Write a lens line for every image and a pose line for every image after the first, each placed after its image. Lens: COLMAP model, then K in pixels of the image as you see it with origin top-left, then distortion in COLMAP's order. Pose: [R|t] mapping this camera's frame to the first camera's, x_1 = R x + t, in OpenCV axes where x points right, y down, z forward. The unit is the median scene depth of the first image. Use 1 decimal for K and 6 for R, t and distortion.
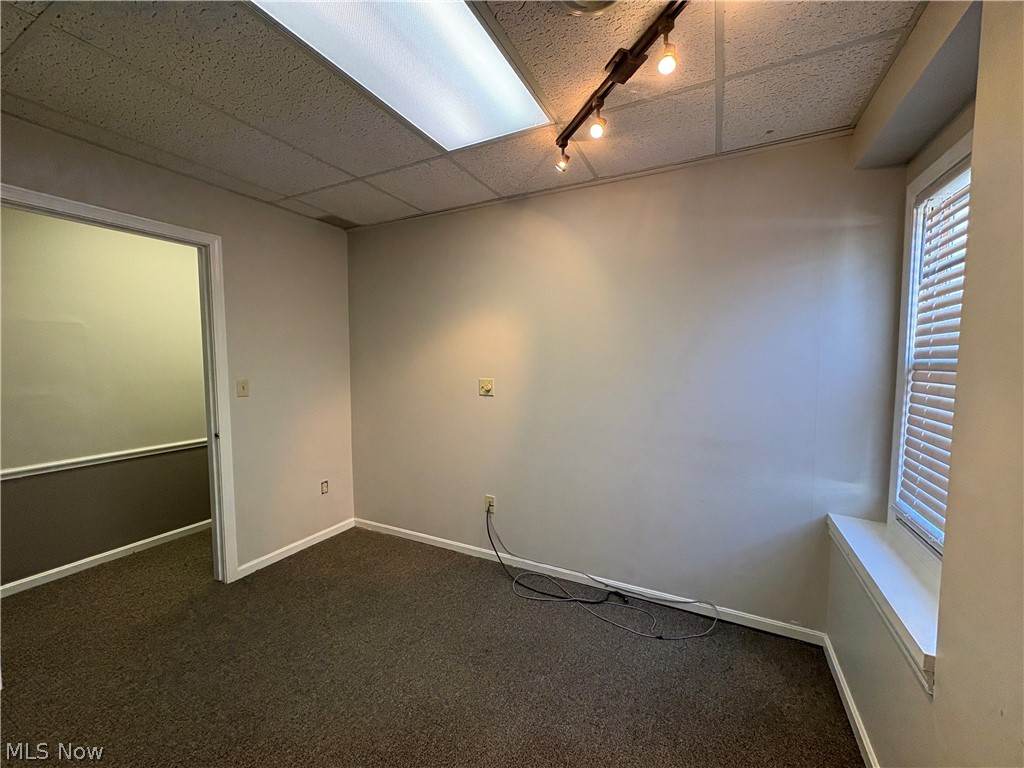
lens RADIAL K [[407.0, 0, 512.0], [0, 407.0, 384.0], [0, 0, 1]] dist [0.000220, -0.000175]
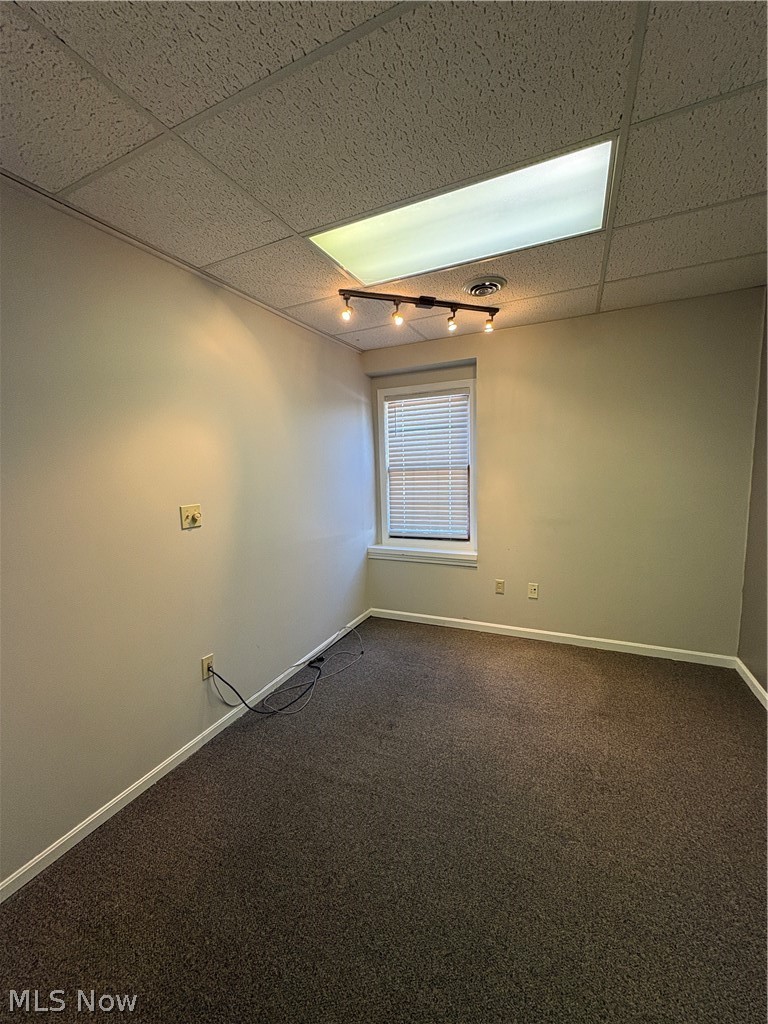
lens RADIAL K [[391.4, 0, 394.6], [0, 391.4, 501.3], [0, 0, 1]] dist [-0.001488, -0.000098]
pose [[-0.038375, -0.099442, 0.994303, -1.014644], [0.087745, 0.990857, 0.102484, -0.077217], [-0.995404, 0.091178, -0.029298, 0.851907]]
